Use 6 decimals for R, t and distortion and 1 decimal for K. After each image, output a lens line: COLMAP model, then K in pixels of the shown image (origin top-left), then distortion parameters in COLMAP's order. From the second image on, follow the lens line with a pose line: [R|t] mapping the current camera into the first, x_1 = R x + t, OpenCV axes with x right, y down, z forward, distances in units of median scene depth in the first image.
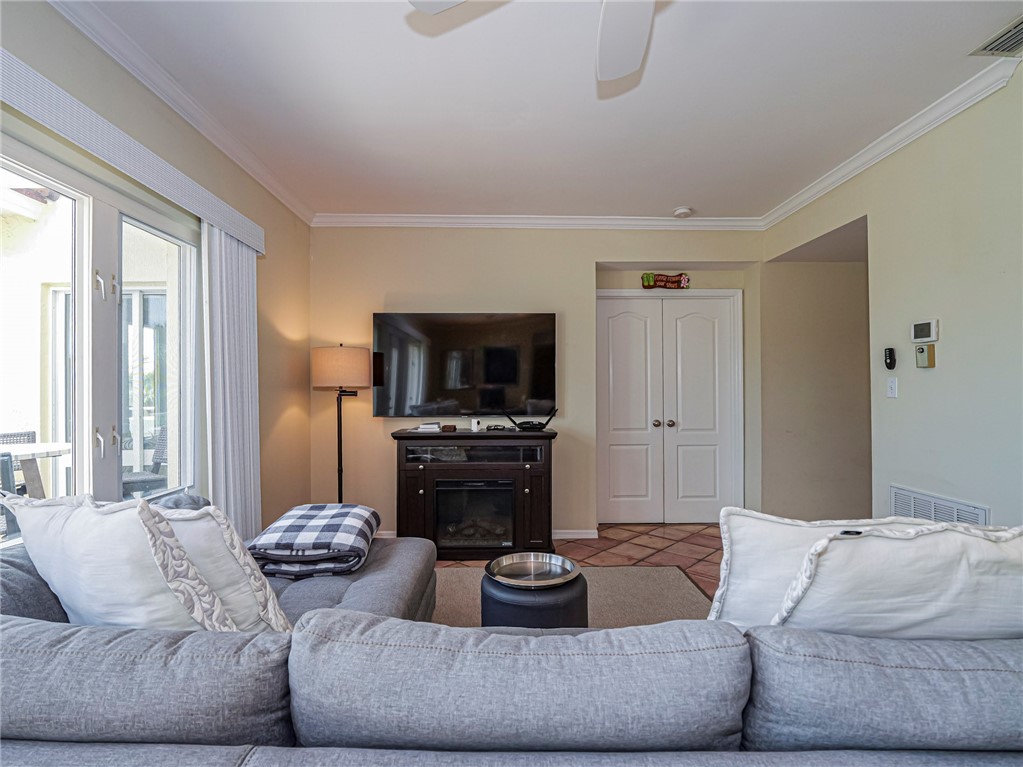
lens RADIAL K [[493.0, 0, 505.9], [0, 493.0, 384.7], [0, 0, 1]] dist [-0.003685, -0.000376]
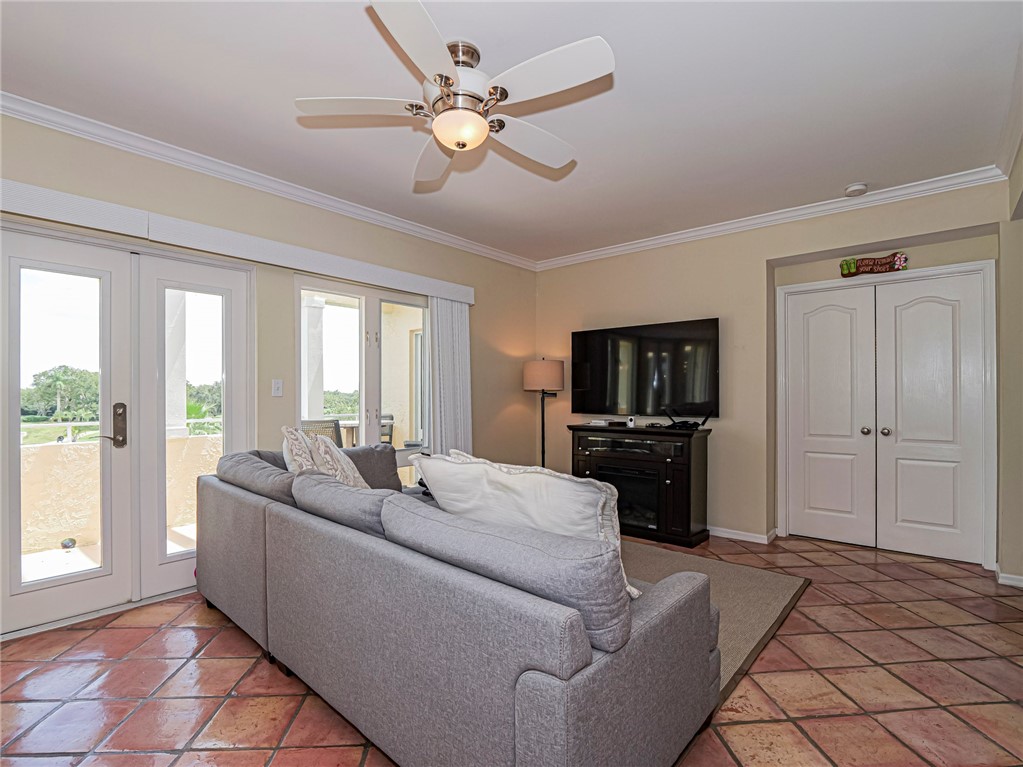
lens RADIAL K [[496.6, 0, 512.7], [0, 496.6, 391.6], [0, 0, 1]] dist [-0.015328, -0.000158]
pose [[0.747806, -0.002888, -0.663911, 0.470643], [0.004344, 0.999990, 0.000543, 0.007443], [0.663903, -0.003290, 0.747812, -0.062984]]
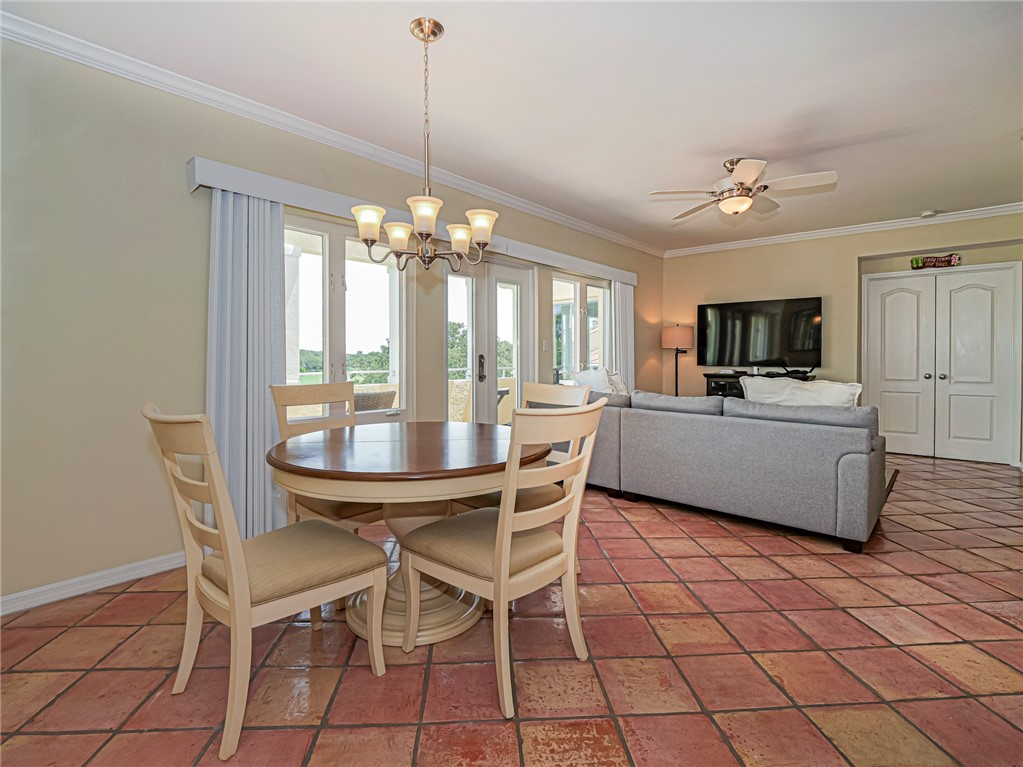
lens RADIAL K [[495.2, 0, 508.0], [0, 495.2, 360.5], [0, 0, 1]] dist [-0.013682, 0.000379]
pose [[0.736862, 0.008353, -0.675991, 0.408685], [0.003351, 0.999866, 0.016008, 0.017122], [0.676035, -0.014061, 0.736736, -0.713712]]
